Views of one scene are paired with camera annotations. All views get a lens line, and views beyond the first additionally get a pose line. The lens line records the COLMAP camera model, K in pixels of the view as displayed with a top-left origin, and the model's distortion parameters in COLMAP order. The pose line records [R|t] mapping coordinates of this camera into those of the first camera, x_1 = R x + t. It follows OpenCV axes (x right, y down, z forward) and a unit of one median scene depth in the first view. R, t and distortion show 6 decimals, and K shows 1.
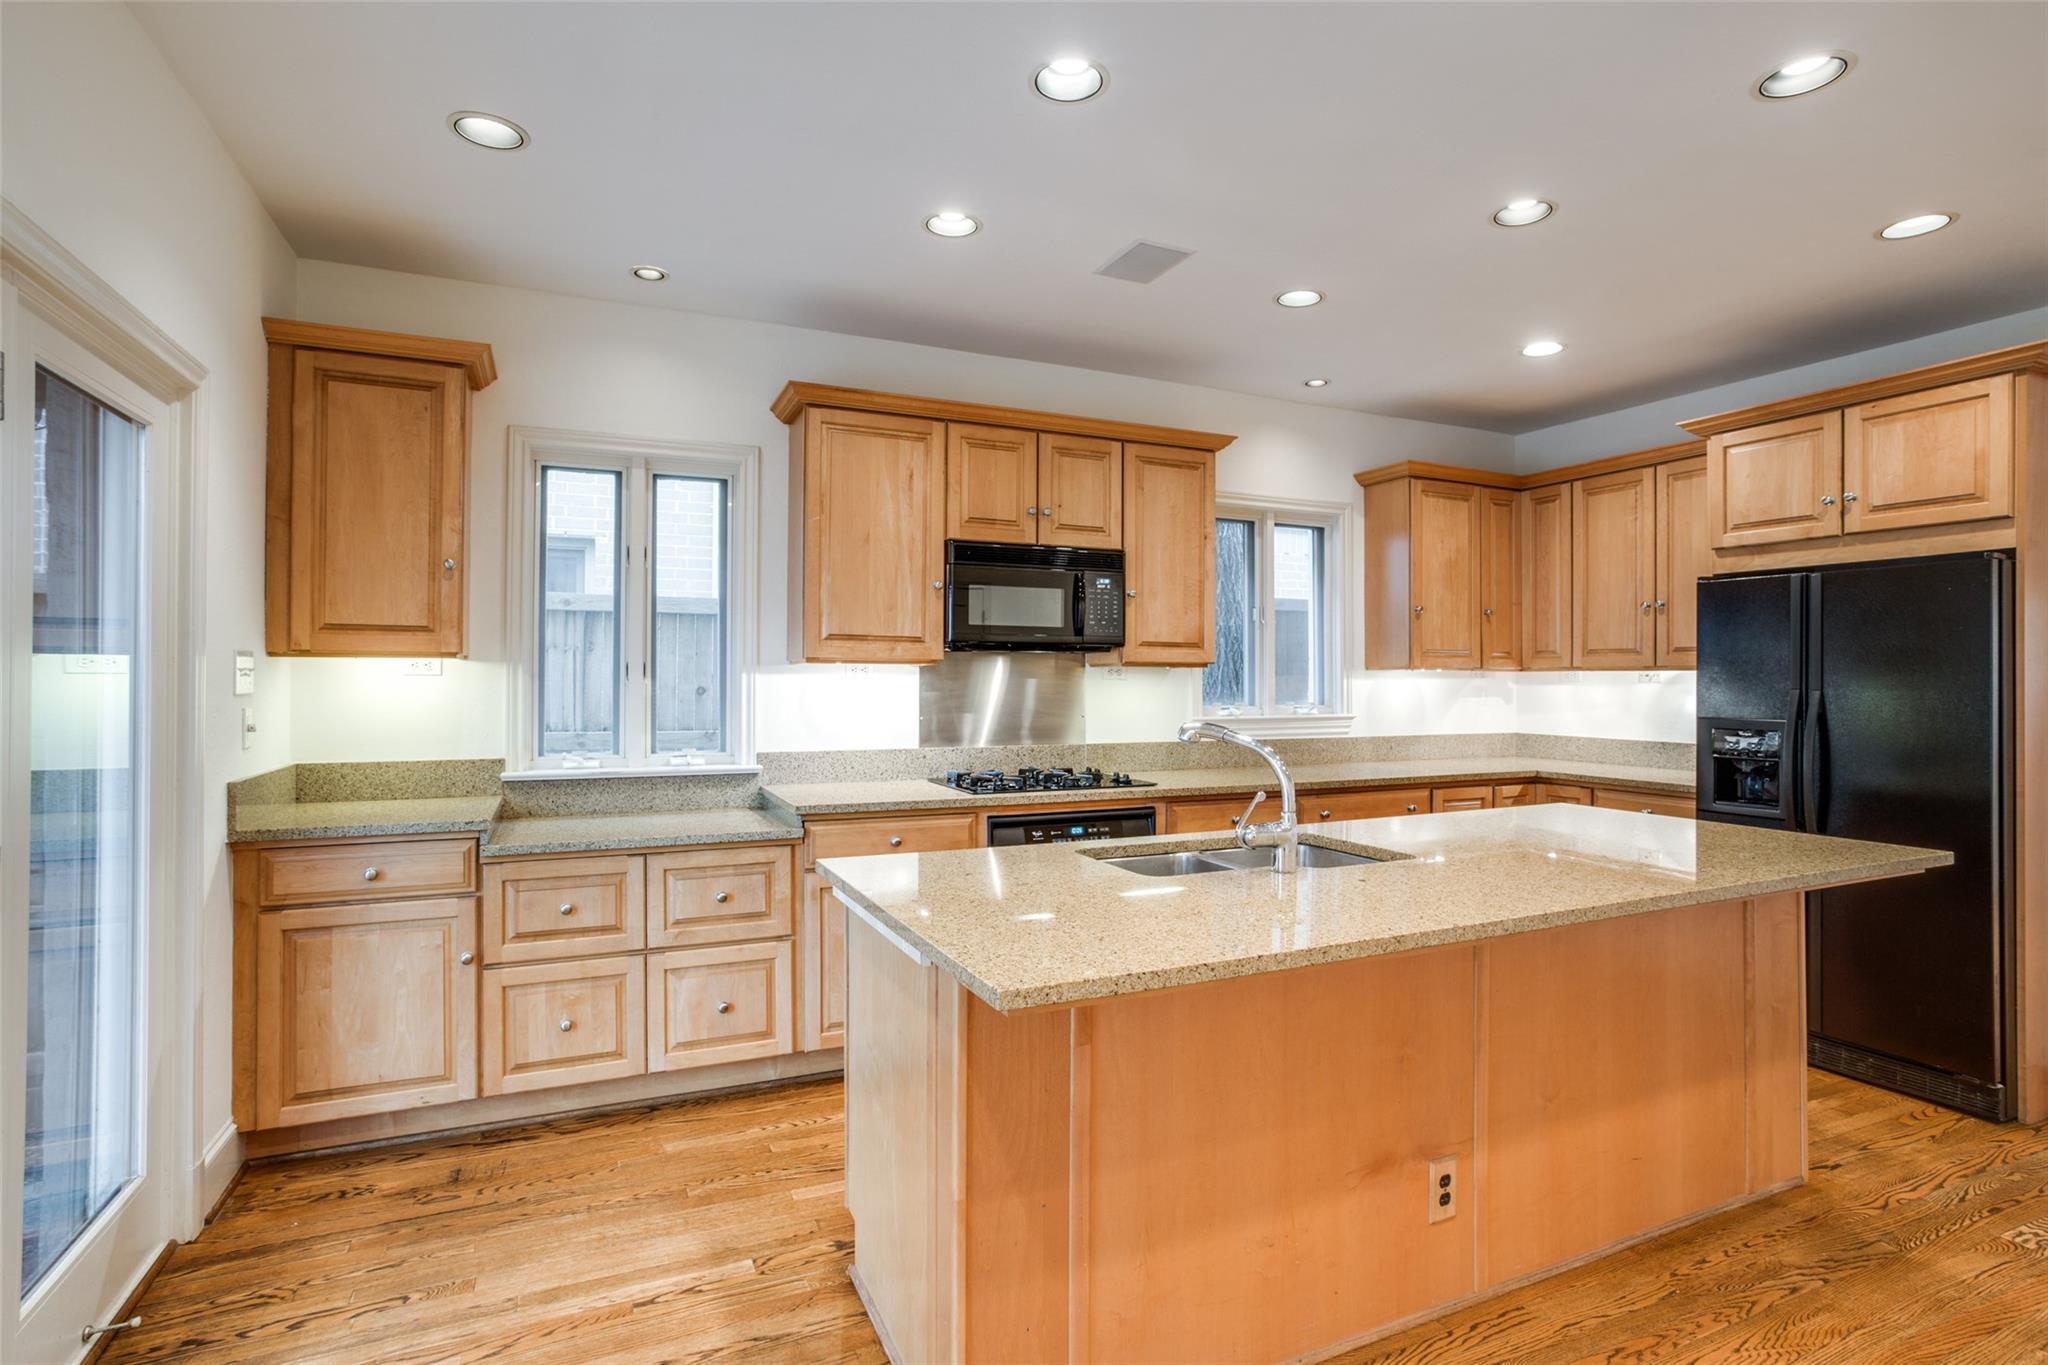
lens RADIAL K [[992.4, 0, 1025.3], [0, 992.4, 676.3], [0, 0, 1]] dist [-0.023908, 0.005331]
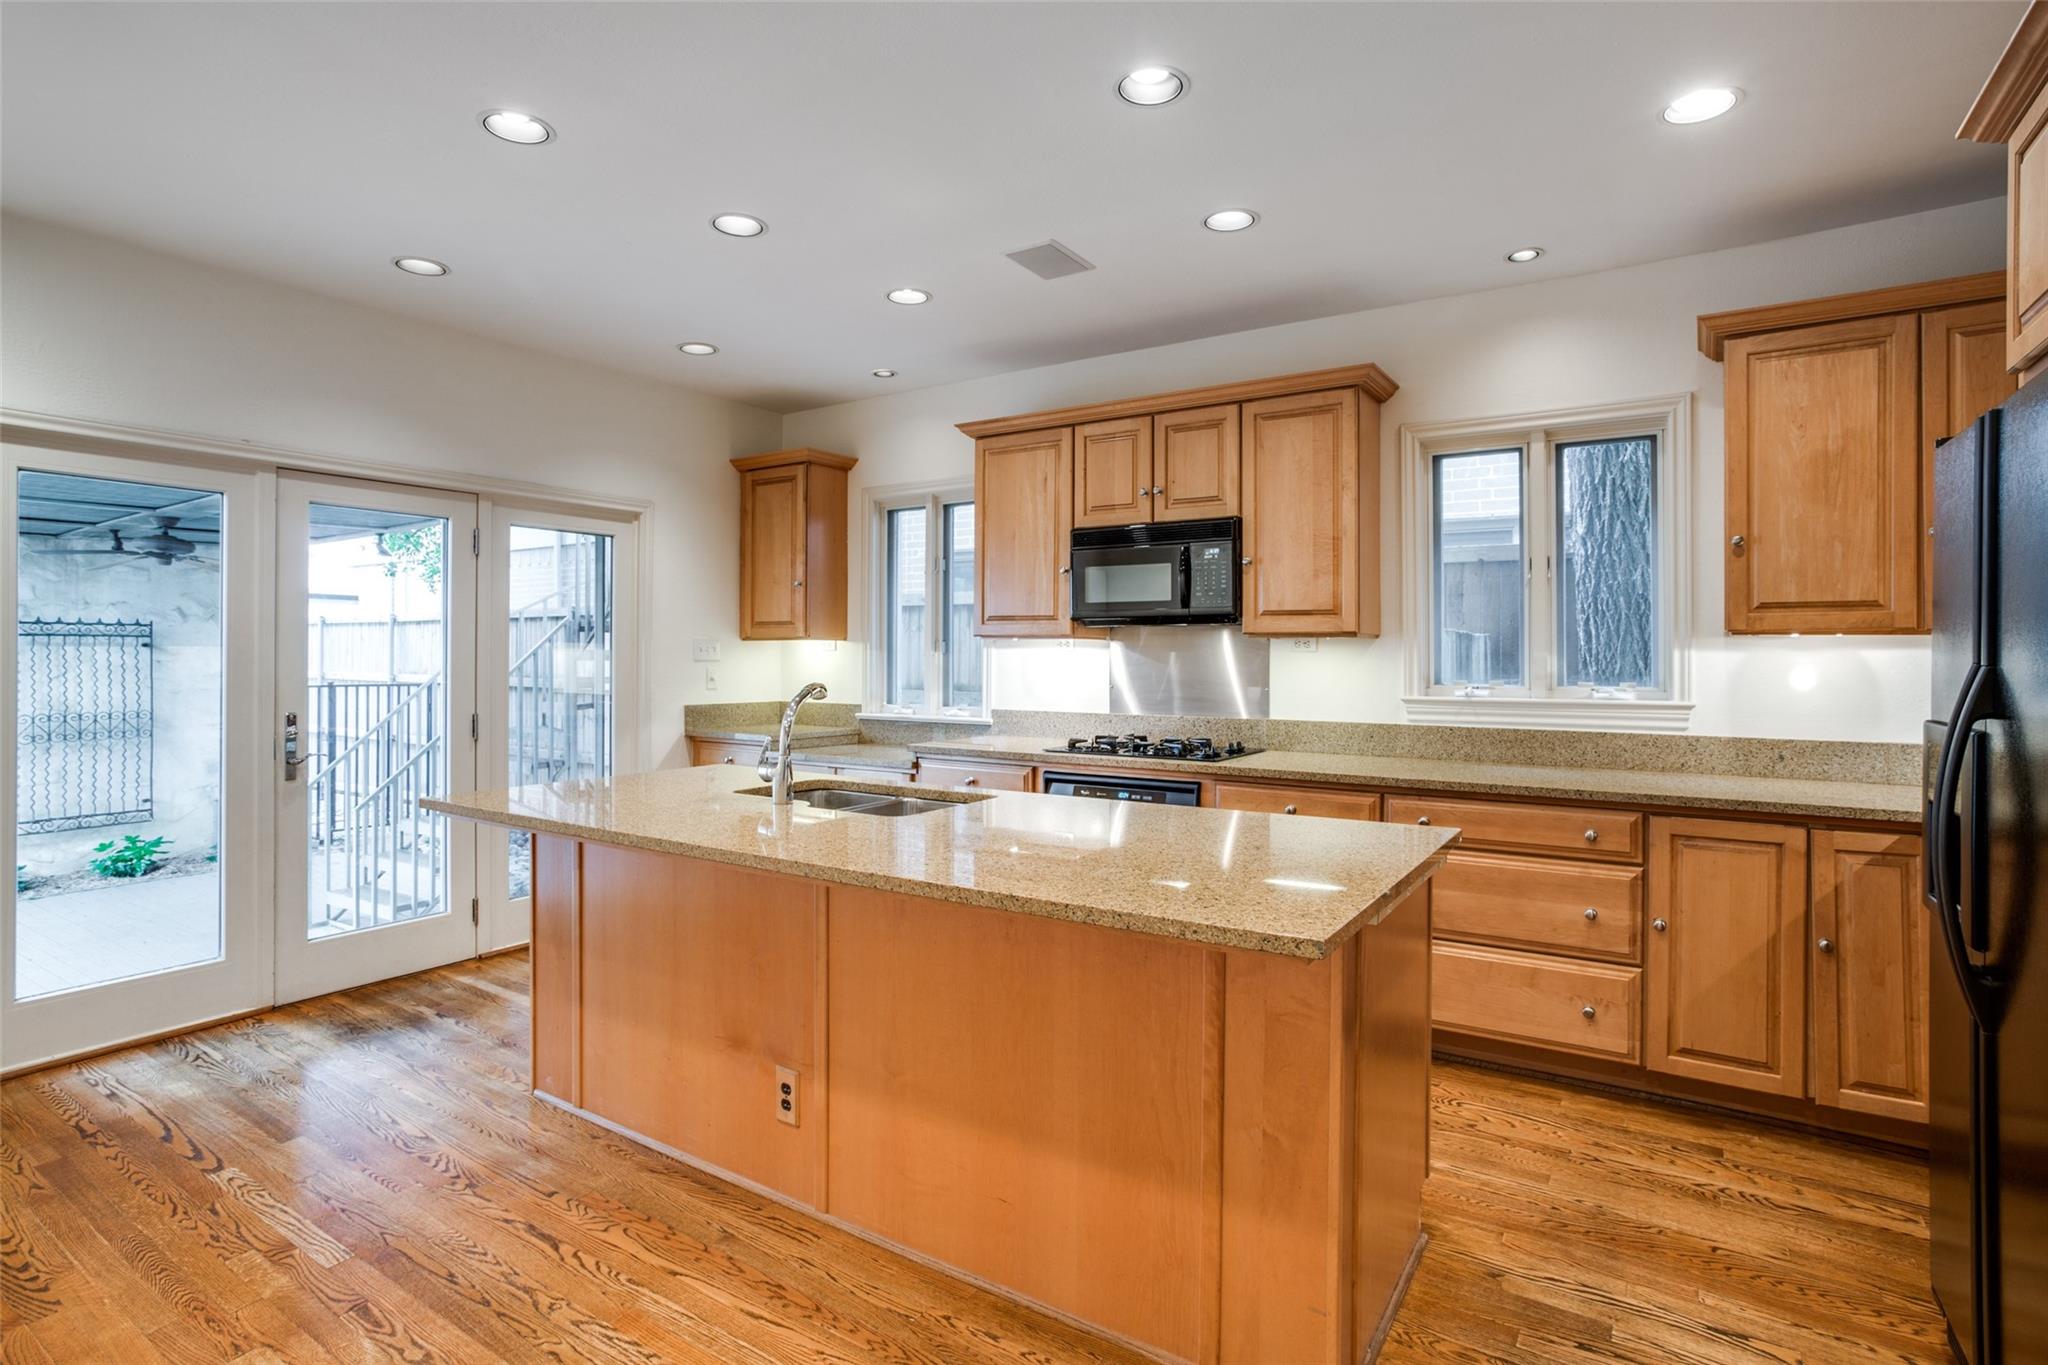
lens RADIAL K [[992.4, 0, 1059.6], [0, 992.4, 655.9], [0, 0, 1]] dist [-0.023908, 0.005331]
pose [[0.561438, -0.000715, -0.827518, 0.816496], [0.001124, 0.999999, -0.000101, 0.007713], [0.827518, -0.000874, 0.561439, 0.328564]]
